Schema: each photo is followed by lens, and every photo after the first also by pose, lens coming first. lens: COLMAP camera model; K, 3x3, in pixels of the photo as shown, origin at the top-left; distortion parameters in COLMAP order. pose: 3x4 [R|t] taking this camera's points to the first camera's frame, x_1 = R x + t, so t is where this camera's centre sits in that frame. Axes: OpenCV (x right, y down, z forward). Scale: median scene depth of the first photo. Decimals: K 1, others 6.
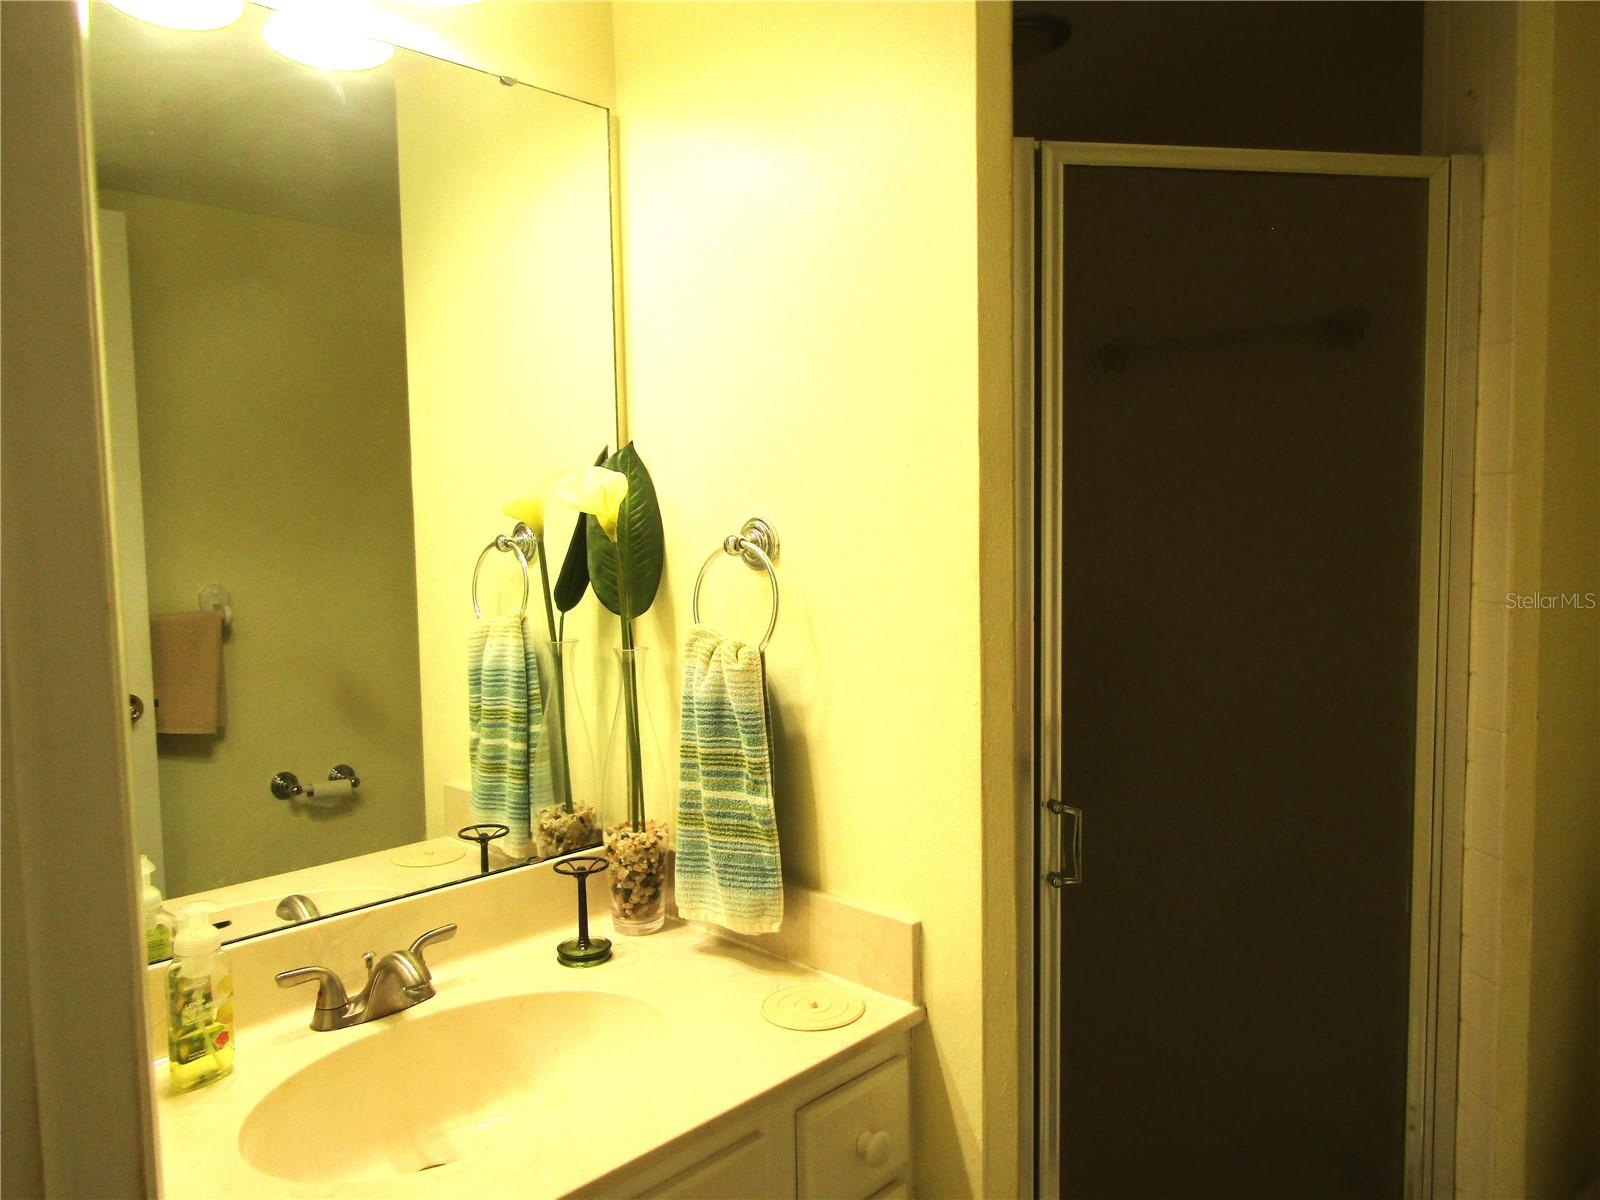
lens RADIAL K [[1149.2, 0, 799.2], [0, 1149.2, 599.3], [0, 0, 1]] dist [-0.008017, 0.005939]
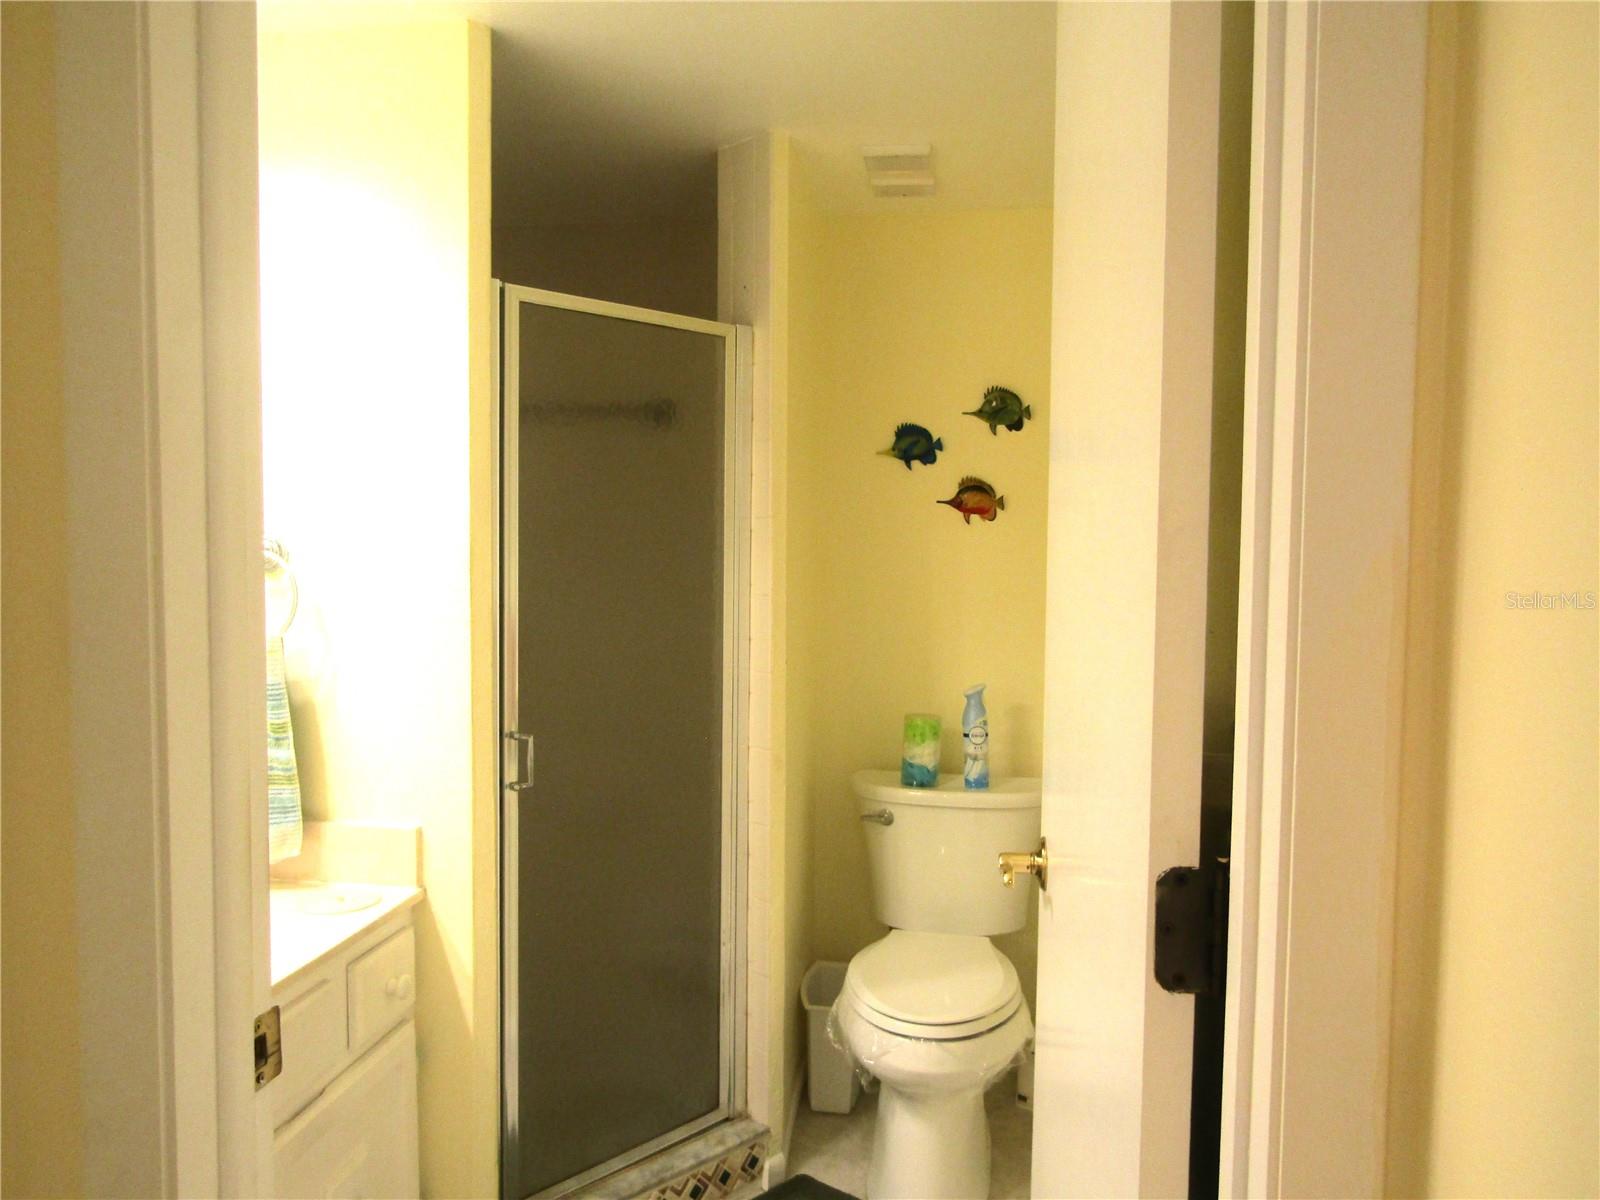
lens RADIAL K [[1149.2, 0, 799.2], [0, 1149.2, 599.3], [0, 0, 1]] dist [-0.008017, 0.005939]
pose [[0.815788, -0.003239, 0.578342, -0.317791], [0.018332, 0.999627, -0.020260, 0.043449], [-0.578060, 0.027130, 0.815543, -0.392577]]
